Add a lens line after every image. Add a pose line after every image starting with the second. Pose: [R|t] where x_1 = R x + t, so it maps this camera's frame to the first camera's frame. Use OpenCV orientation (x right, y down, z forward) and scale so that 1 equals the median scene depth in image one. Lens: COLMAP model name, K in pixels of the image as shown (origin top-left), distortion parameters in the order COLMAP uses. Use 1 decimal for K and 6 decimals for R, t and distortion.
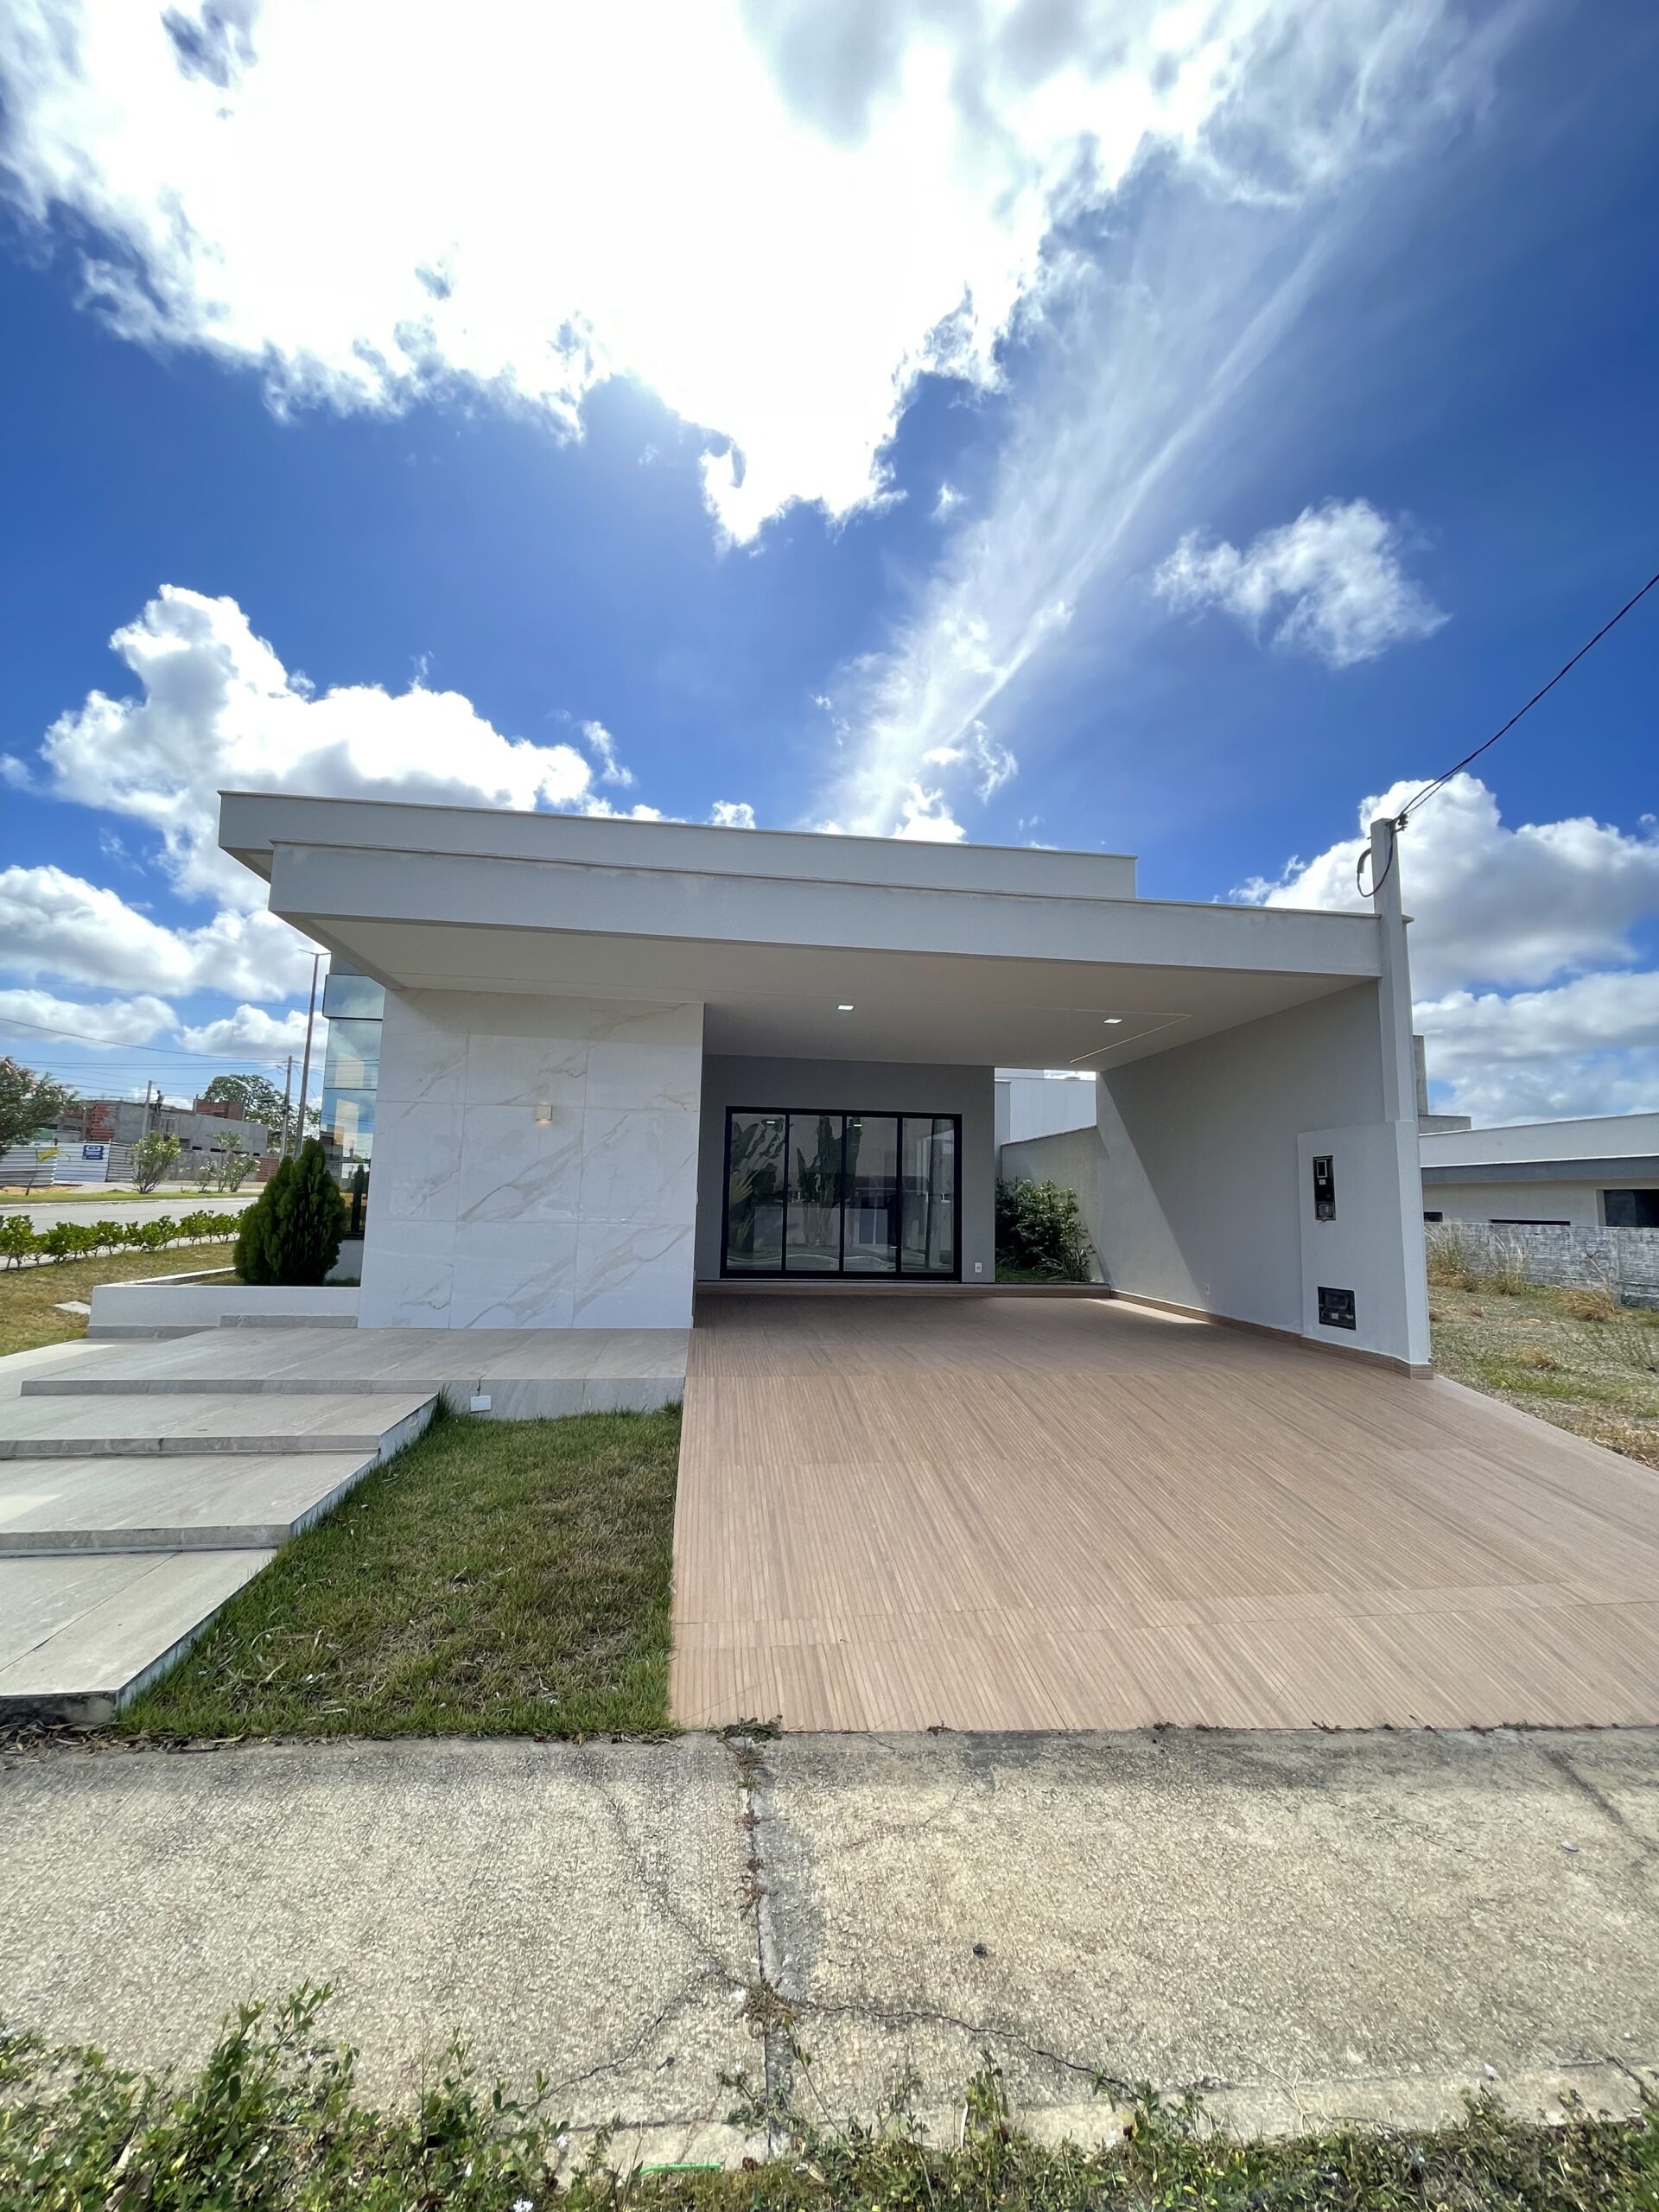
lens RADIAL K [[895.3, 0, 836.1], [0, 895.3, 1104.3], [0, 0, 1]] dist [0.008832, -0.000321]
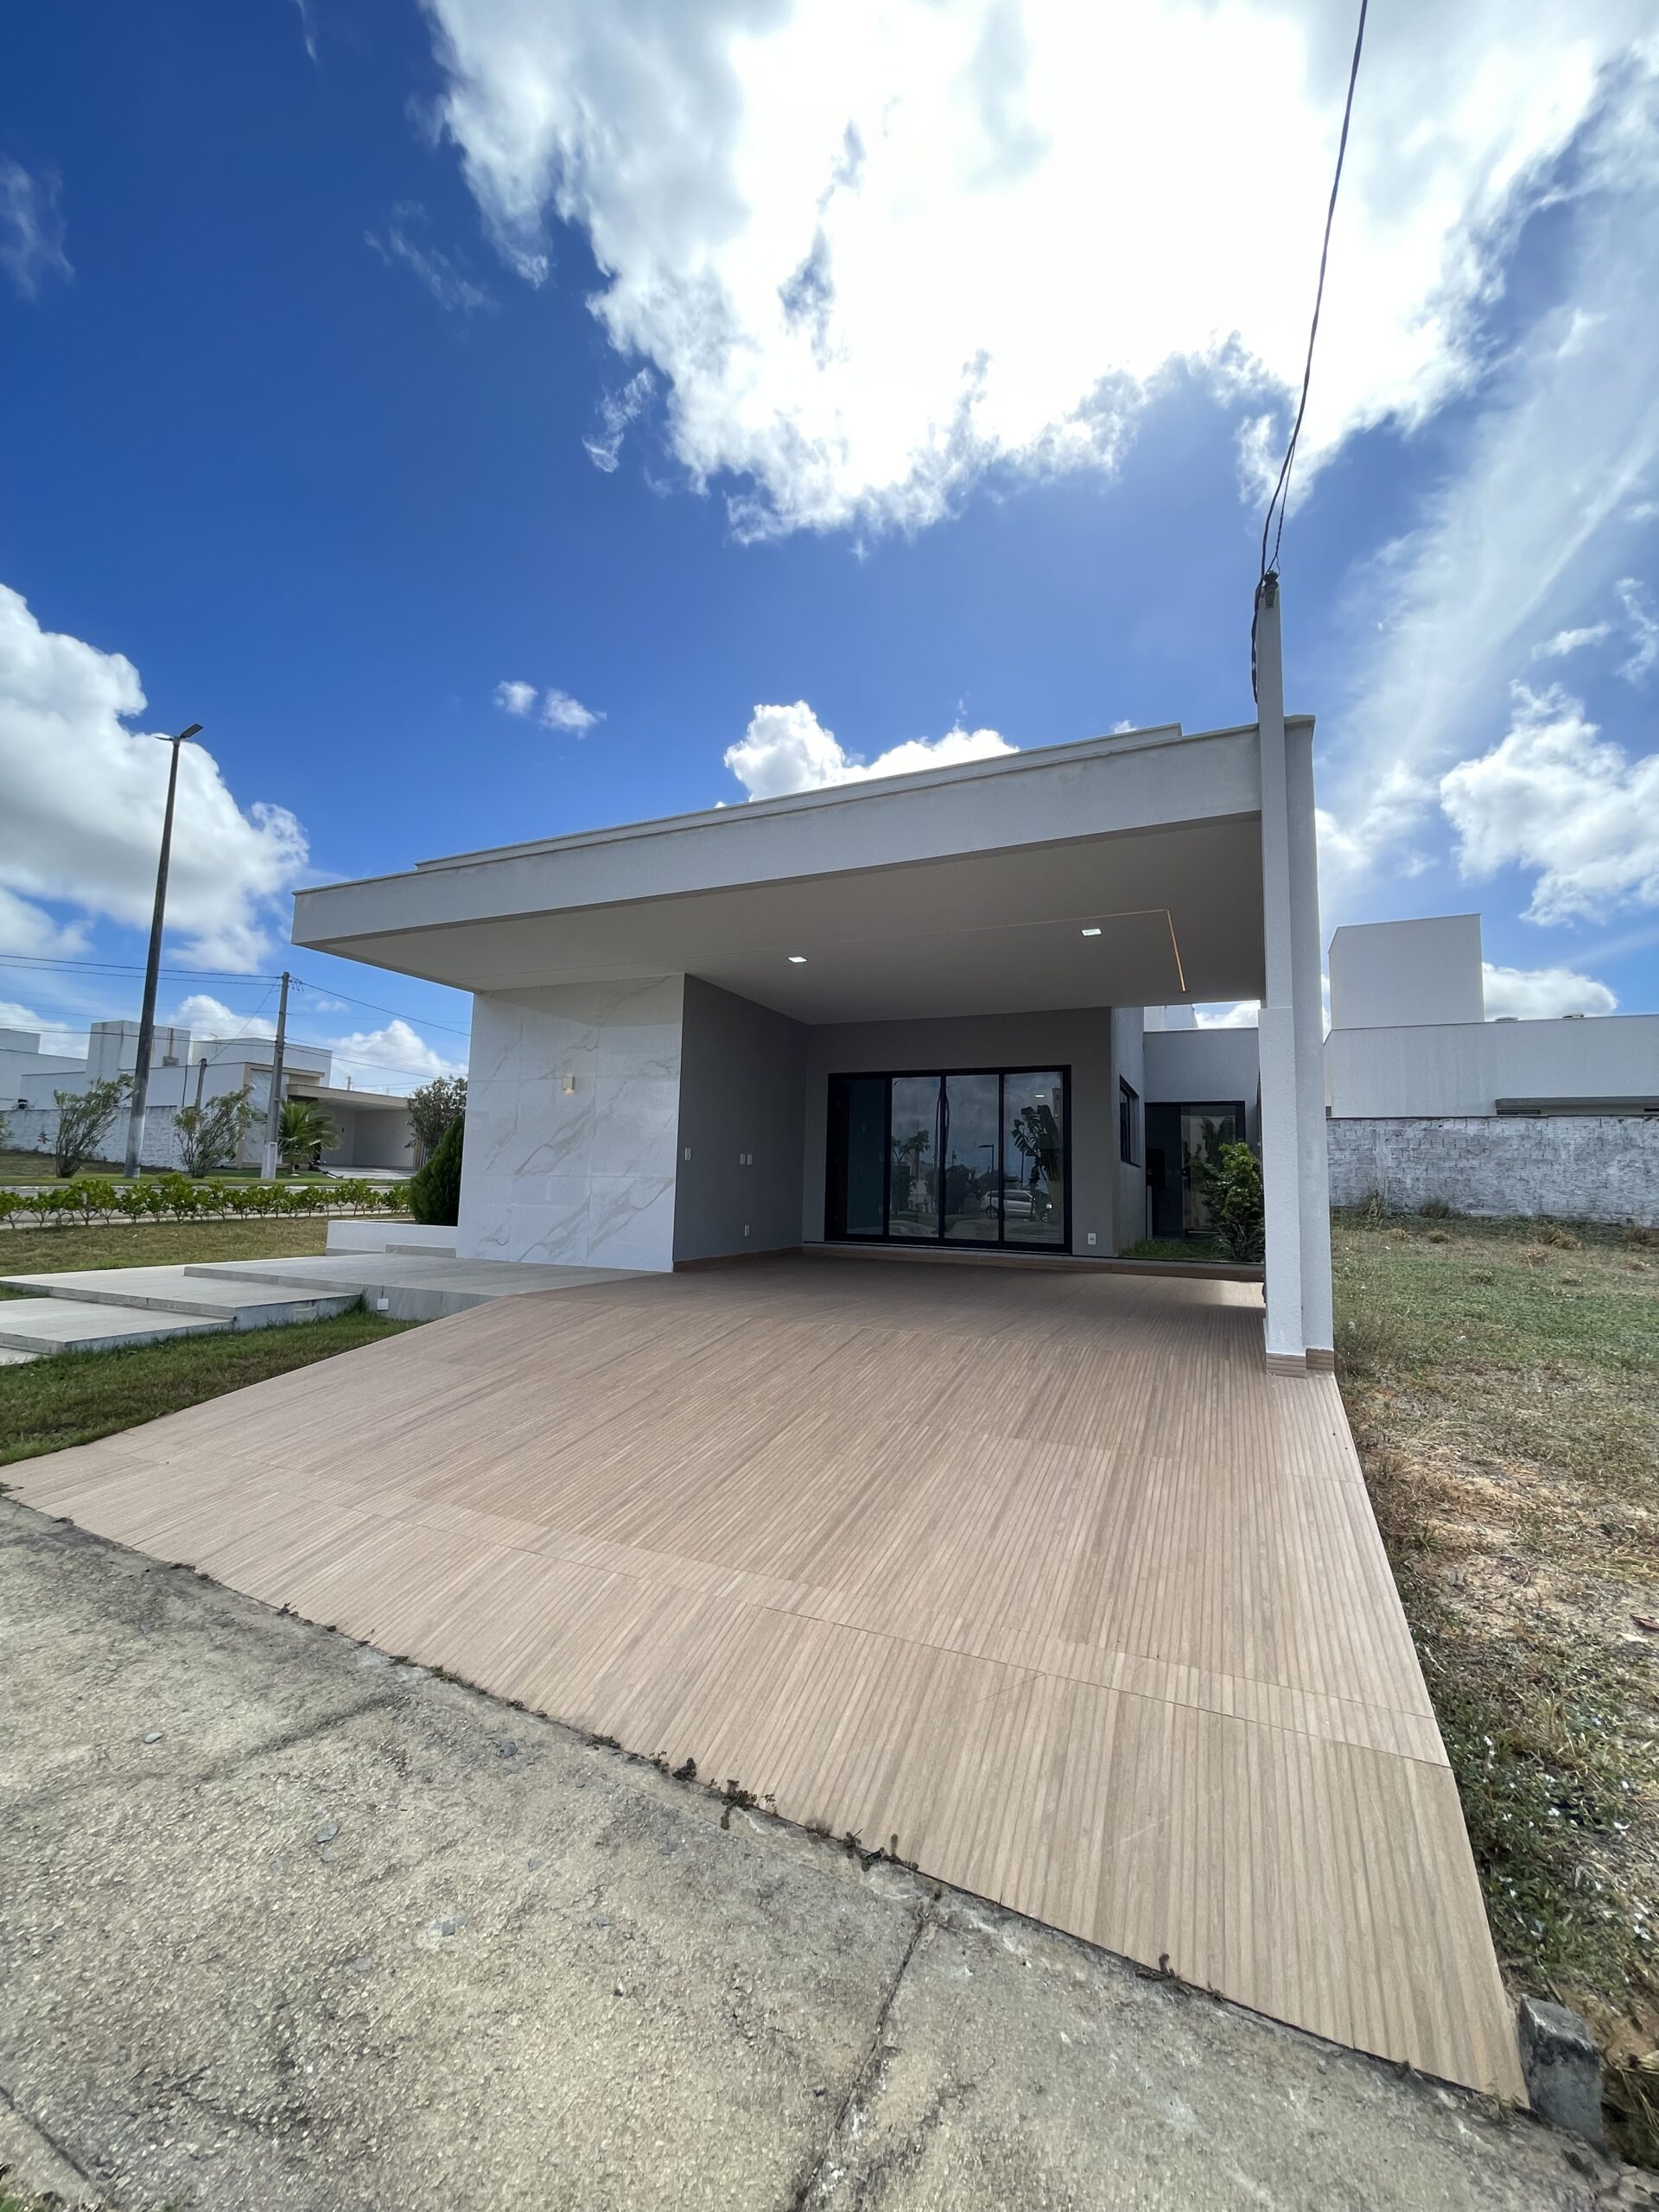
lens RADIAL K [[895.3, 0, 847.2], [0, 895.3, 1102.7], [0, 0, 1]] dist [0.008832, -0.000321]
pose [[0.841925, -0.052300, -0.537054, 0.107852], [0.053180, 0.998489, -0.013867, 0.012150], [0.536968, -0.016886, 0.843434, 0.033822]]
